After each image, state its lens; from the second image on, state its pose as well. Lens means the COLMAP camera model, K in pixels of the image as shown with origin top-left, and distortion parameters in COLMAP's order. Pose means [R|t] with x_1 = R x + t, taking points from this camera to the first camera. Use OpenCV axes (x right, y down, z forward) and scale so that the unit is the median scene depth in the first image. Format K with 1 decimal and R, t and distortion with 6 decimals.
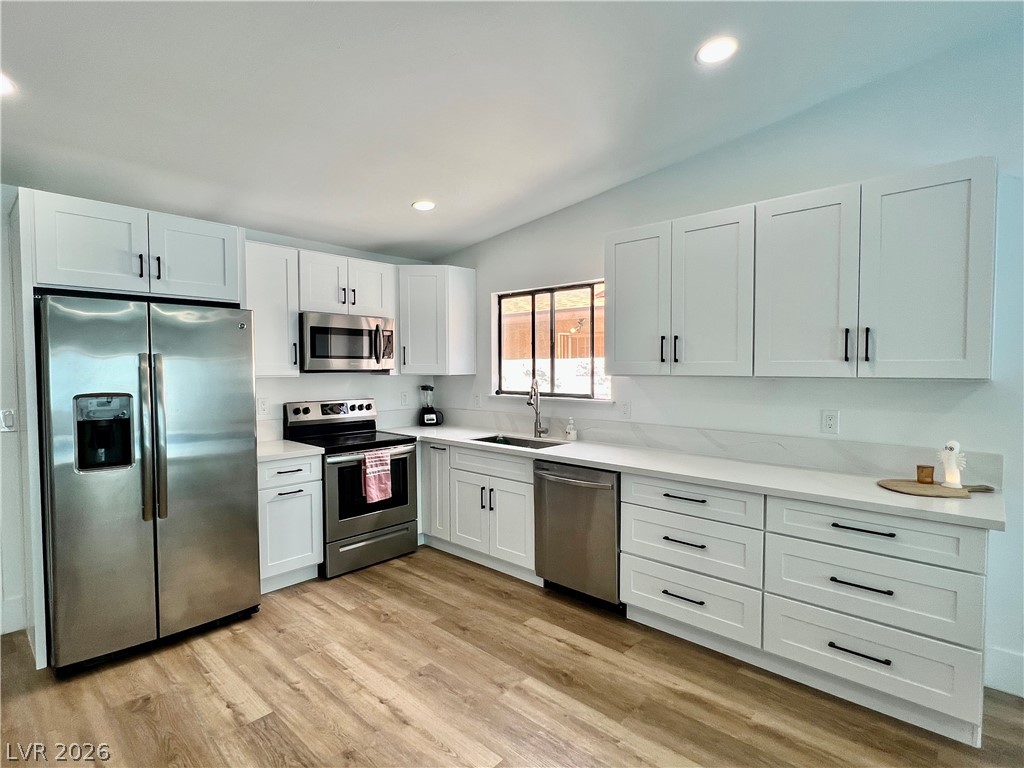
lens RADIAL K [[522.1, 0, 512.0], [0, 522.1, 384.0], [0, 0, 1]] dist [-0.002755, -0.000567]
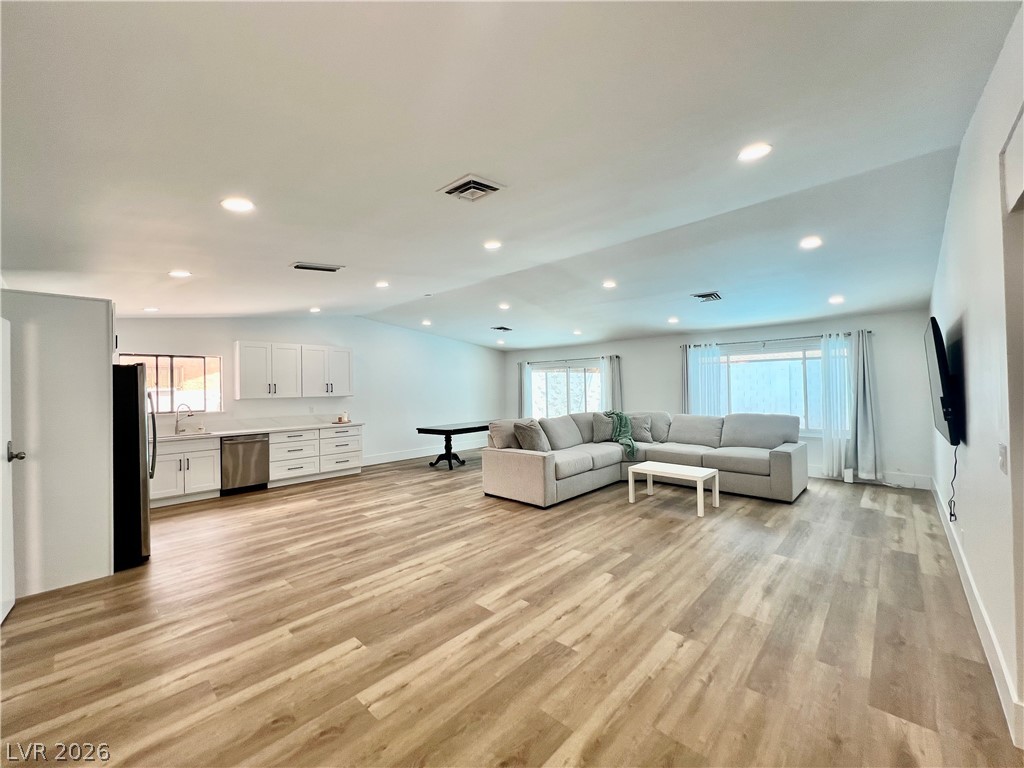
lens RADIAL K [[409.2, 0, 512.0], [0, 409.2, 384.0], [0, 0, 1]] dist [-0.005700, 0.000667]
pose [[0.009343, 0.012877, 0.999873, -2.220837], [0.055147, 0.998389, -0.013373, 0.010487], [-0.998435, 0.055265, 0.008618, -0.361477]]
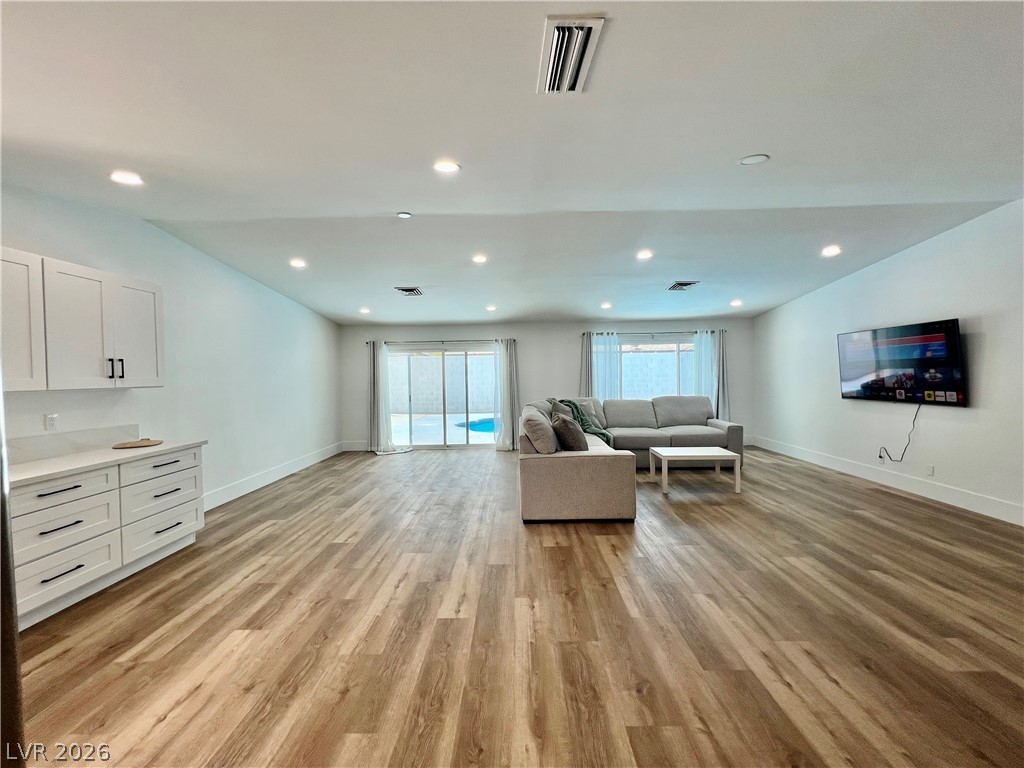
lens RADIAL K [[409.2, 0, 512.0], [0, 409.2, 384.0], [0, 0, 1]] dist [-0.005700, 0.000667]
pose [[-0.668460, -0.005939, 0.743725, -1.119114], [0.044347, 0.997871, 0.047828, -0.029133], [-0.742425, 0.064953, -0.666773, 0.870405]]
